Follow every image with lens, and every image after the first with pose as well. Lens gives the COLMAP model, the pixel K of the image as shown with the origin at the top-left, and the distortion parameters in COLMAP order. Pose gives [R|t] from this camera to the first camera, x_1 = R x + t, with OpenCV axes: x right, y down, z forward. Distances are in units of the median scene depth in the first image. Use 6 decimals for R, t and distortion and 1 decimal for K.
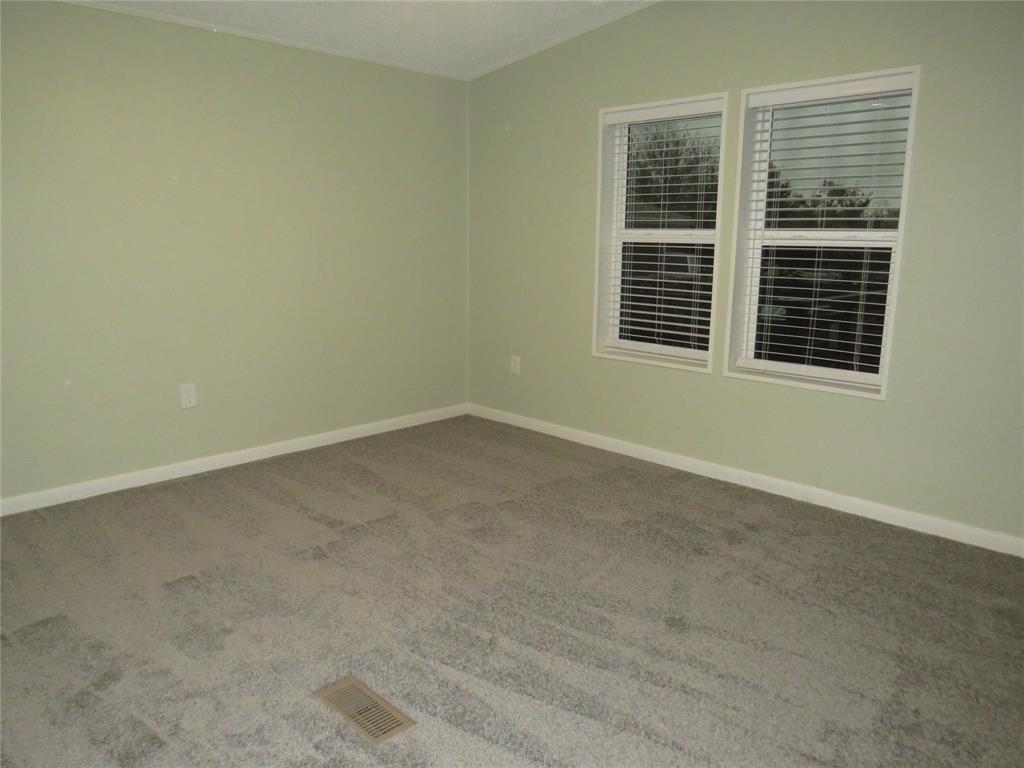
lens RADIAL K [[731.2, 0, 510.4], [0, 731.2, 384.0], [0, 0, 1]] dist [-0.018212, 0.008213]
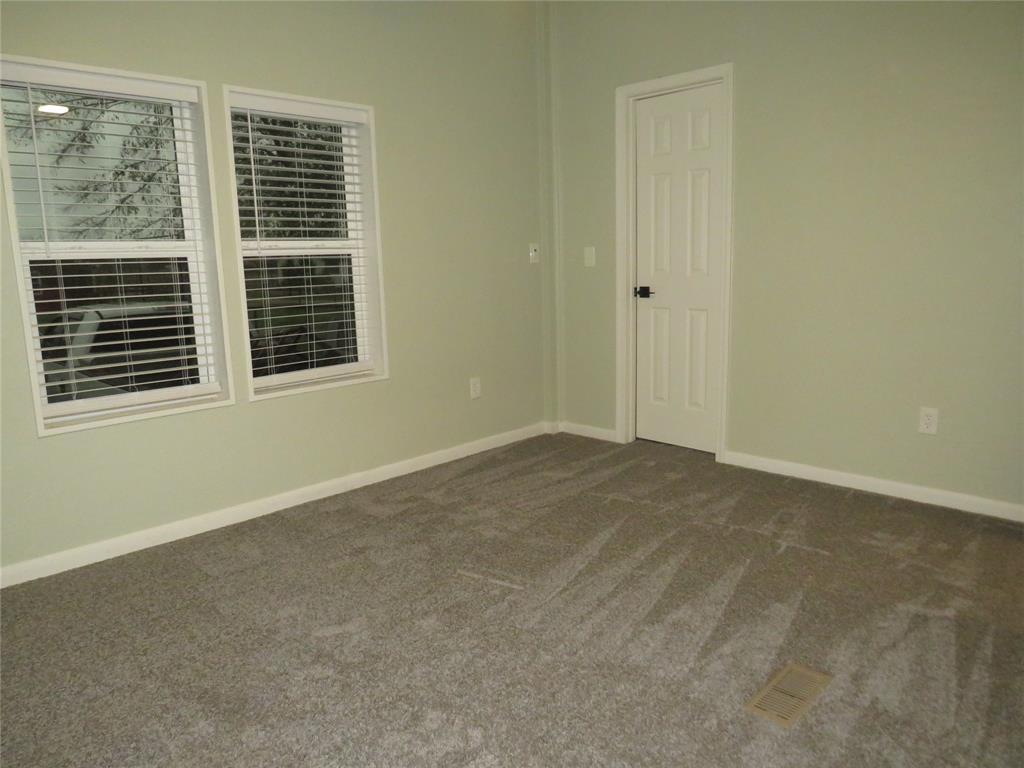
lens RADIAL K [[731.2, 0, 510.4], [0, 731.2, 384.0], [0, 0, 1]] dist [-0.018212, 0.008213]
pose [[-0.006216, -0.194430, 0.980897, -0.592410], [0.210200, 0.958746, 0.191371, -0.137654], [-0.977639, 0.207374, 0.034910, 0.652677]]
